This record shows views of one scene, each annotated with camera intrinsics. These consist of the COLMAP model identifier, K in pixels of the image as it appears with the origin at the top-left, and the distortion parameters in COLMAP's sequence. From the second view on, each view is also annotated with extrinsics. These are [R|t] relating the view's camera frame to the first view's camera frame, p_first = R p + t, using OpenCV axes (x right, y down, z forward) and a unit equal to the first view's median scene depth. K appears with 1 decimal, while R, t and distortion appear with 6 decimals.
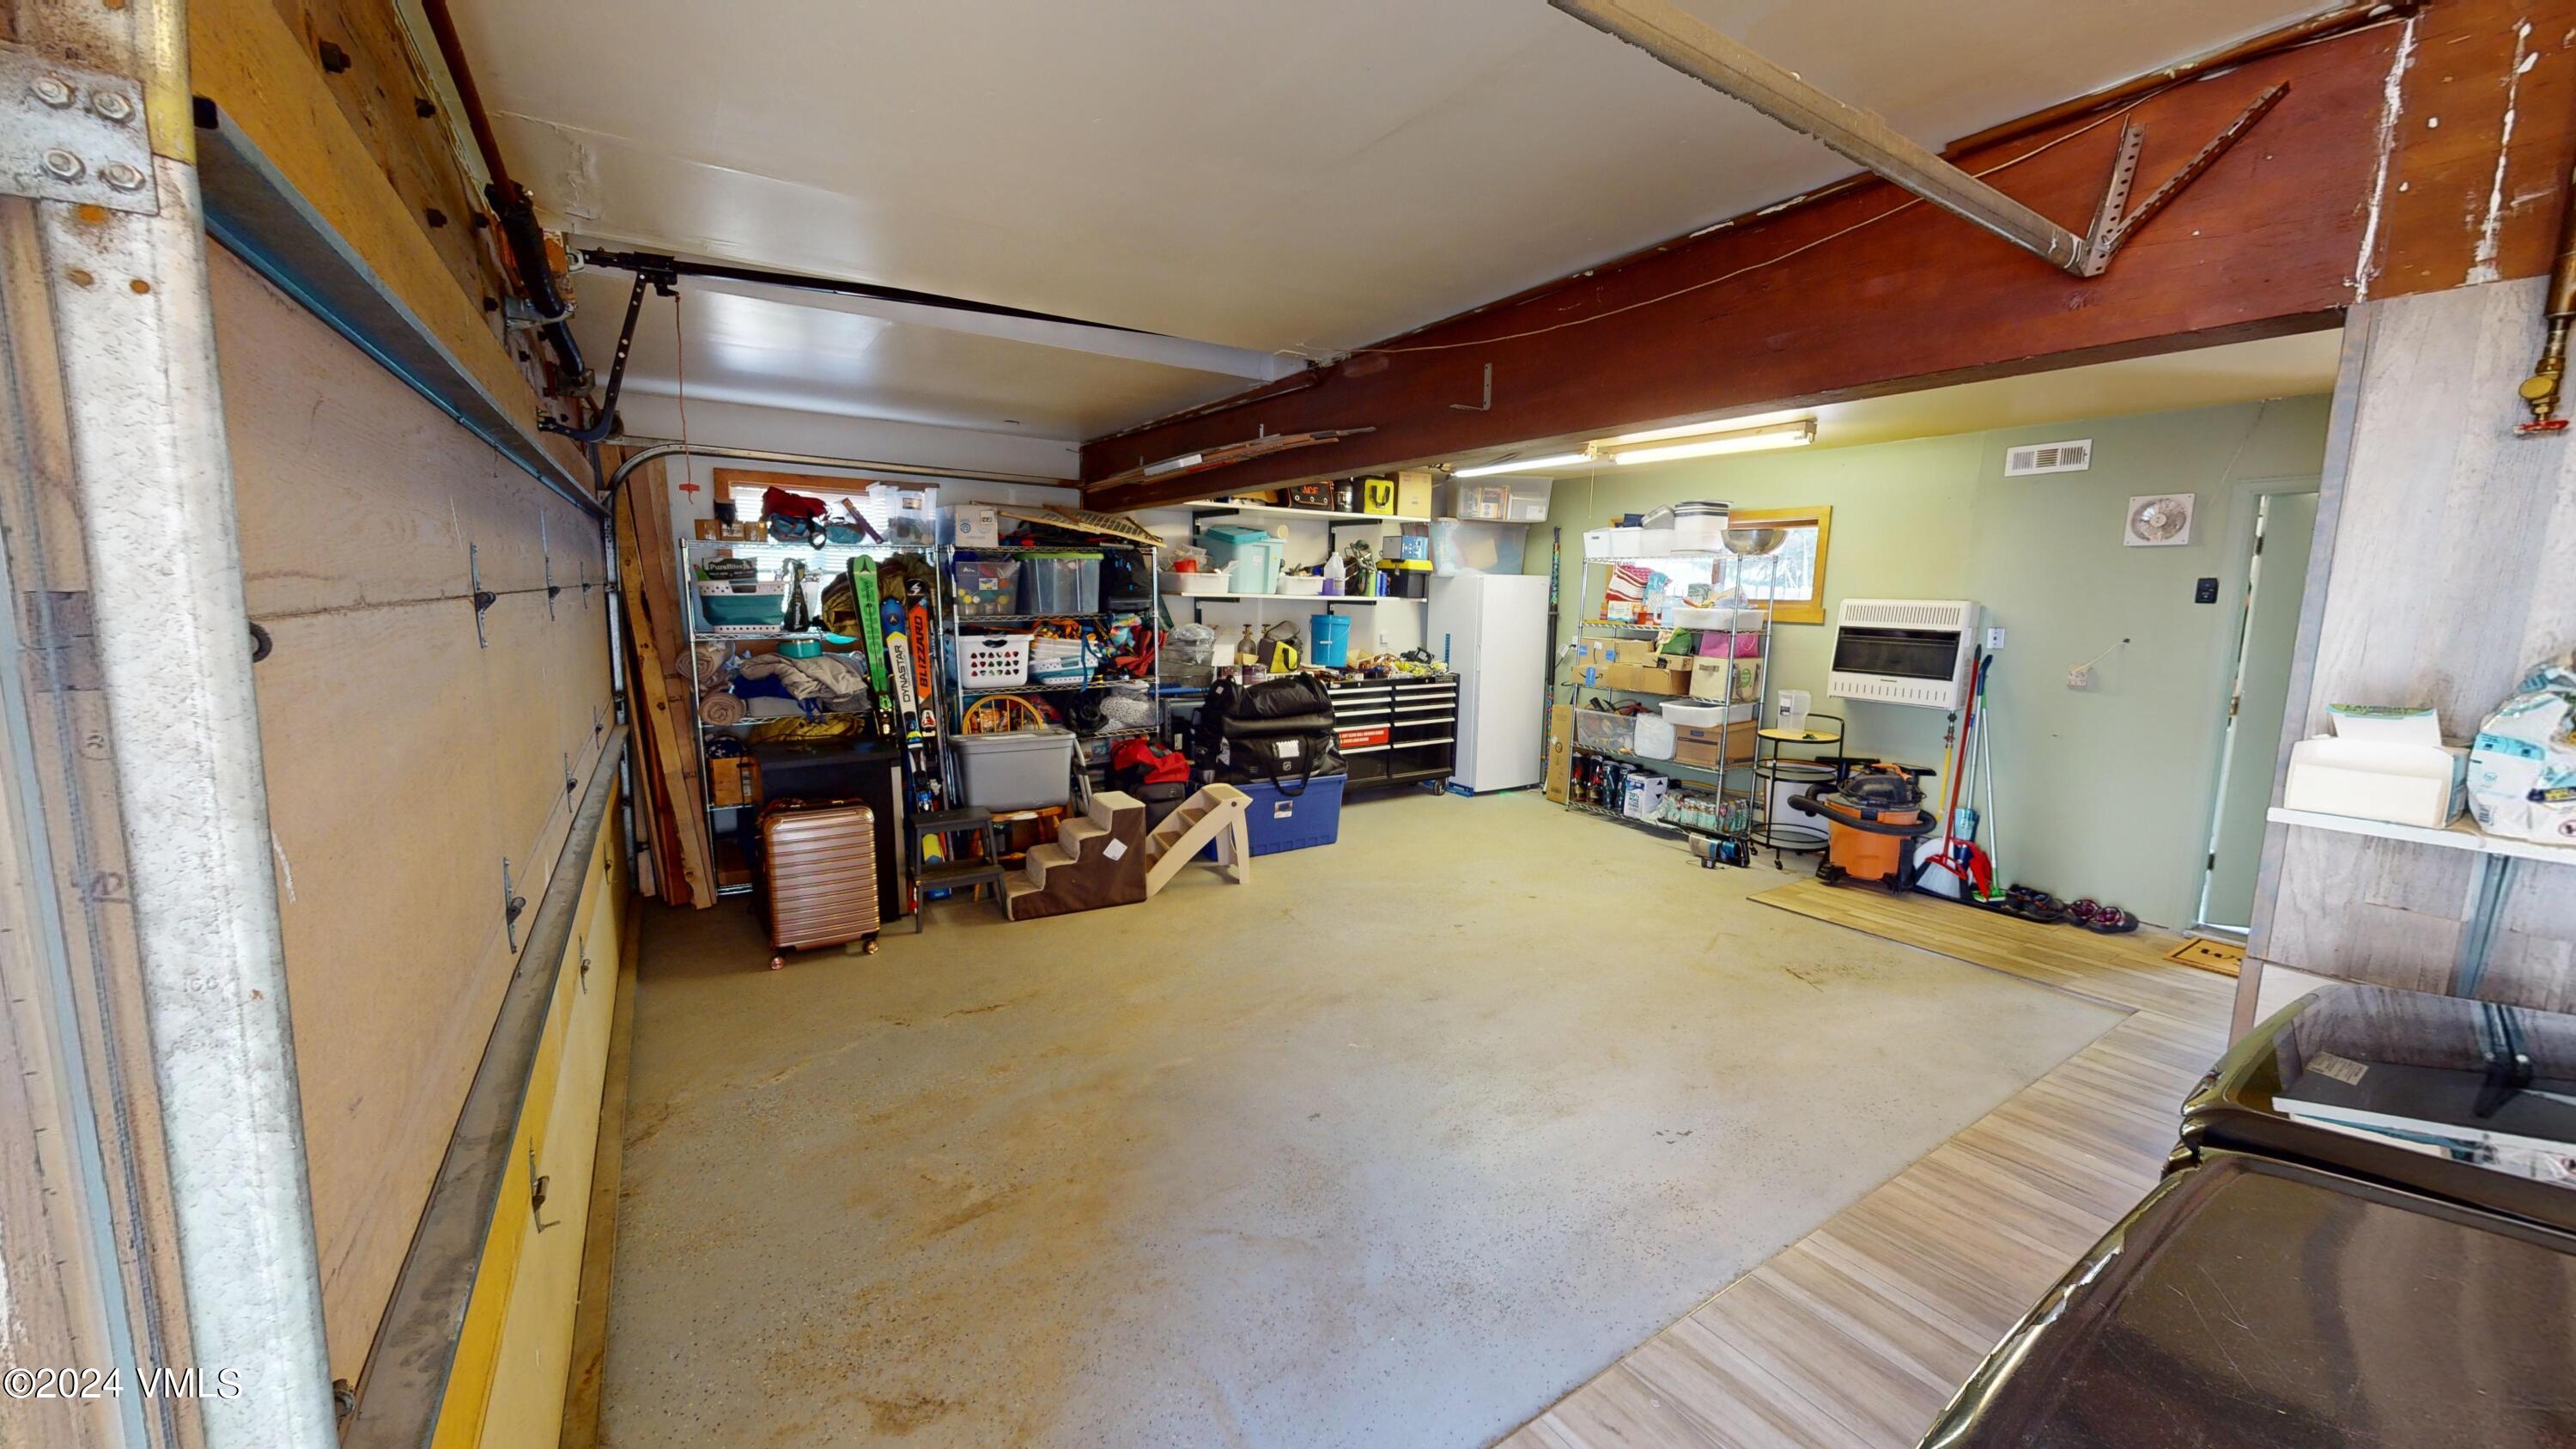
lens RADIAL K [[945.1, 0, 1293.8], [0, 945.1, 717.2], [0, 0, 1]] dist [0.001525, -0.000232]
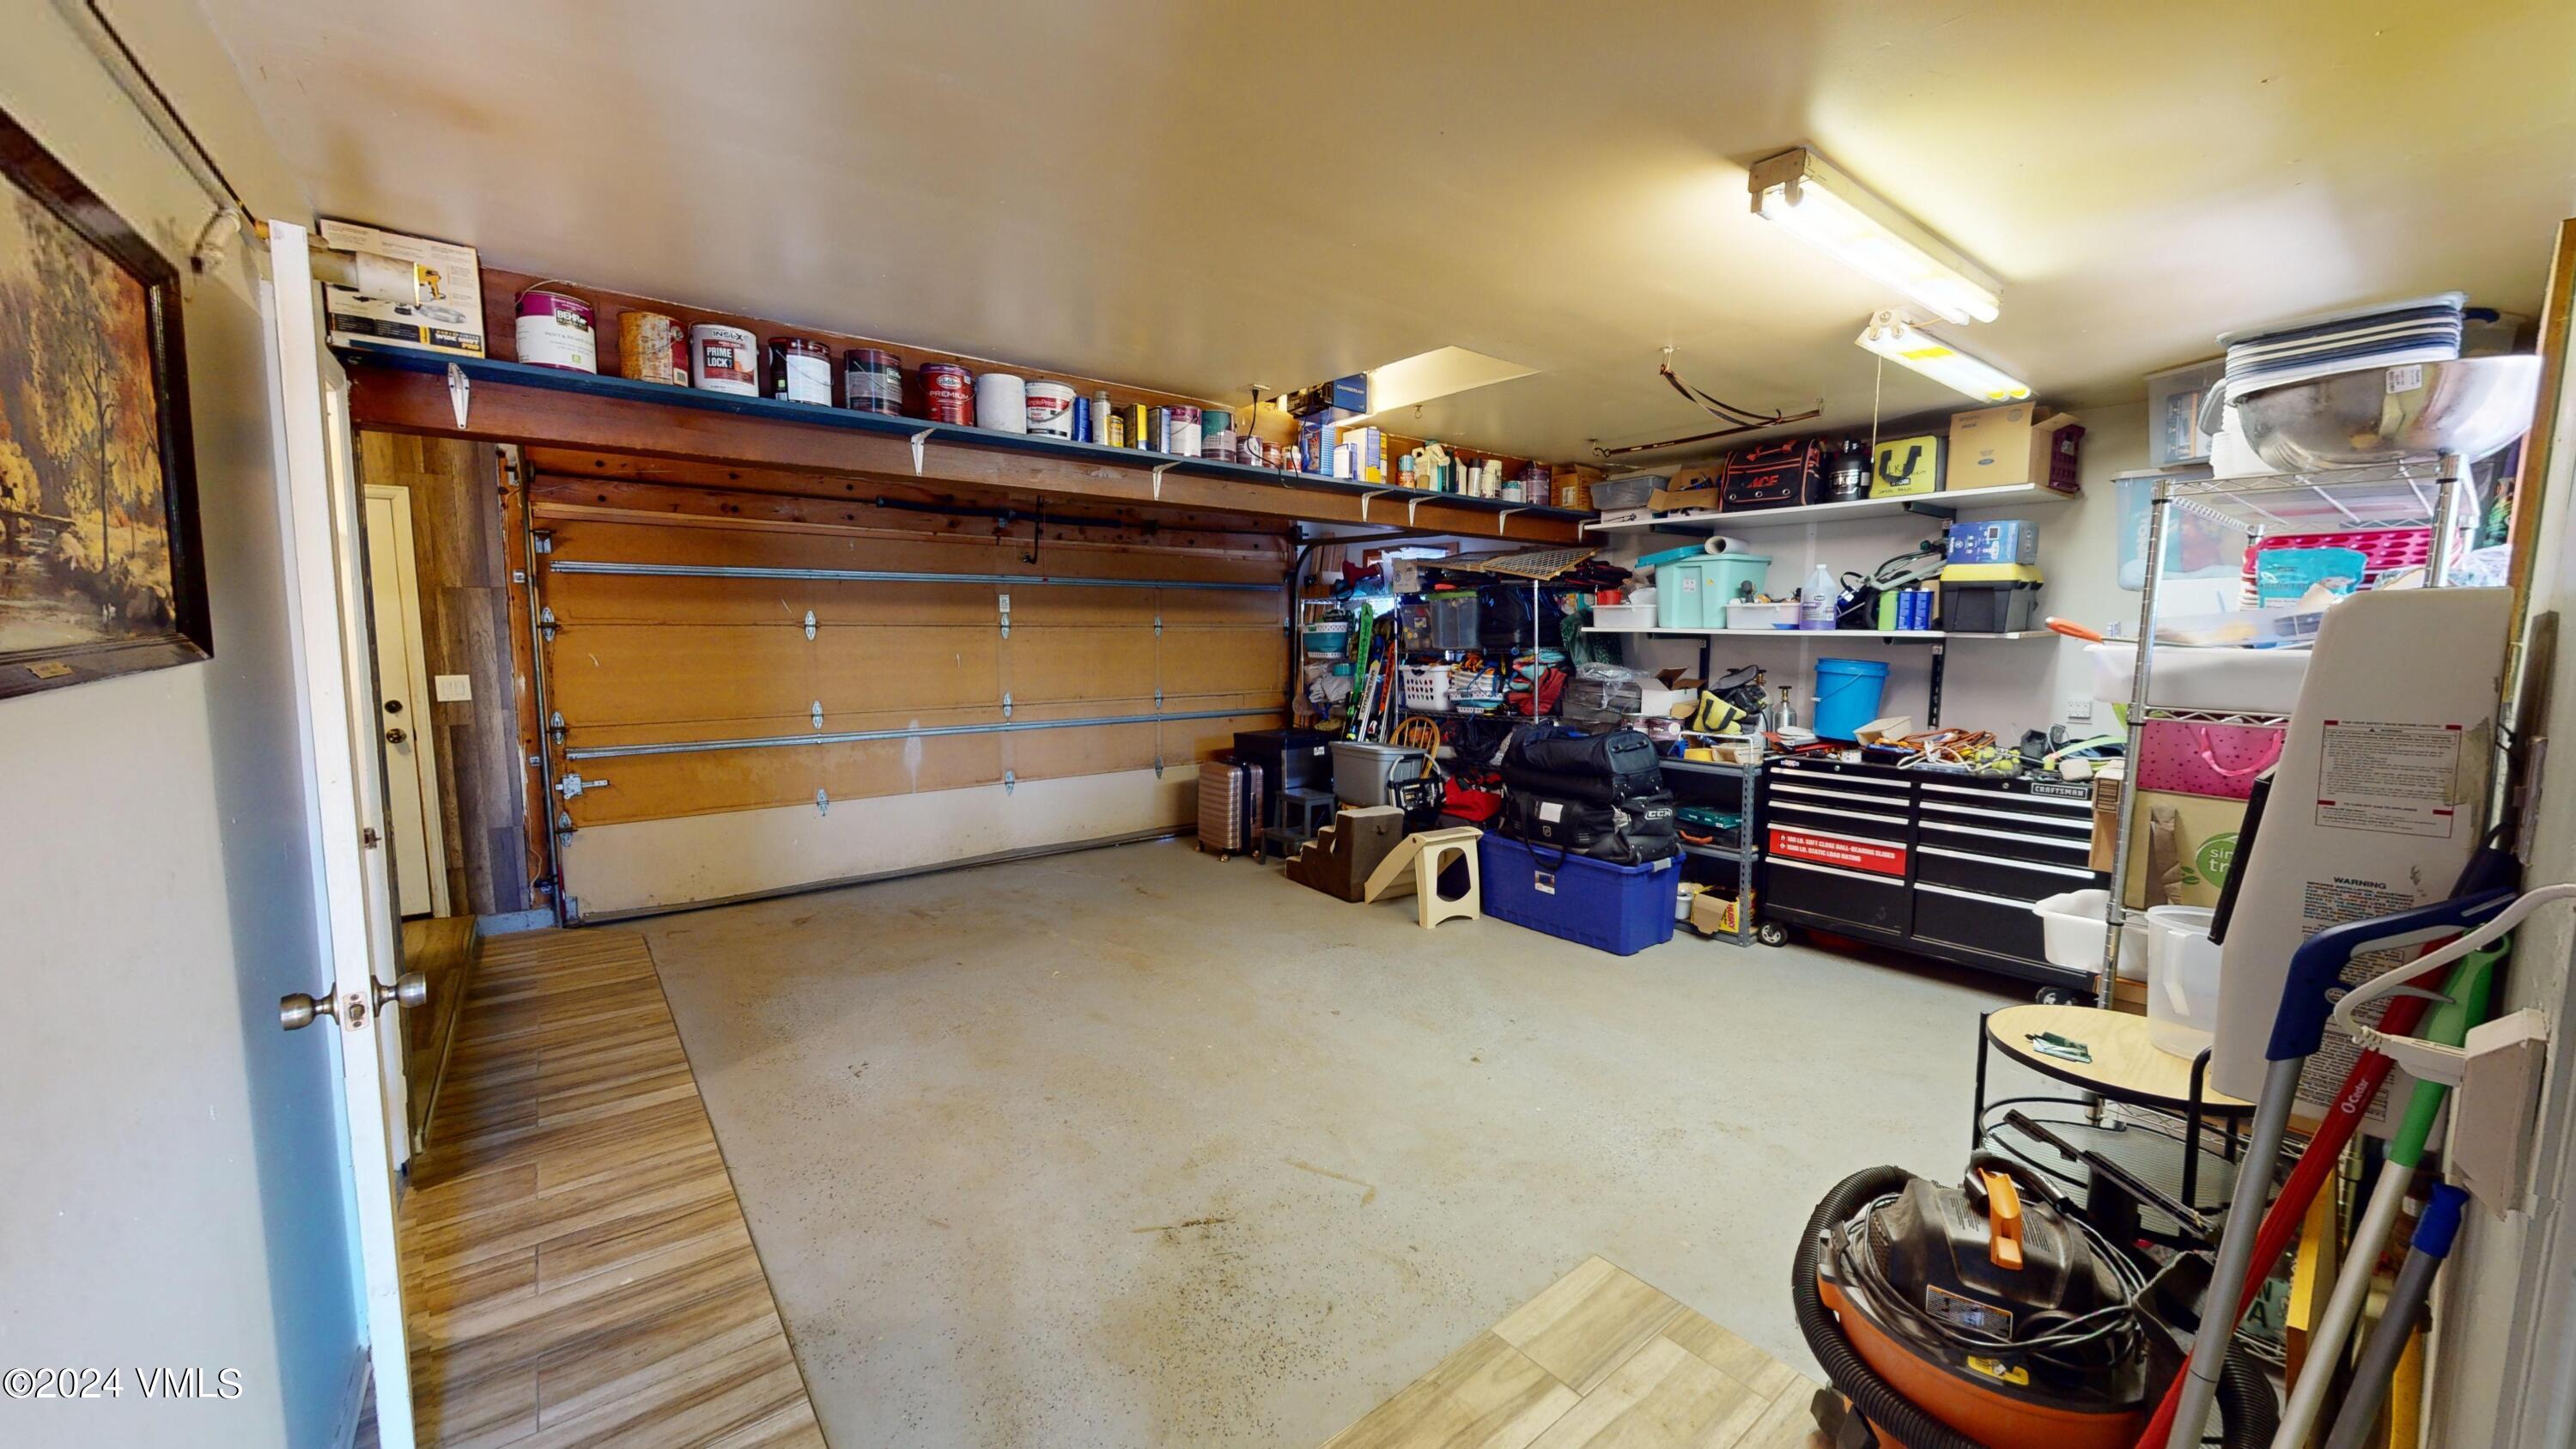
lens RADIAL K [[945.1, 0, 1295.6], [0, 945.1, 730.5], [0, 0, 1]] dist [0.001525, -0.000232]
pose [[0.095075, 0.091959, -0.991213, 0.799624], [-0.132767, 0.988000, 0.078926, -0.073889], [0.986577, 0.124097, 0.106144, 0.683713]]
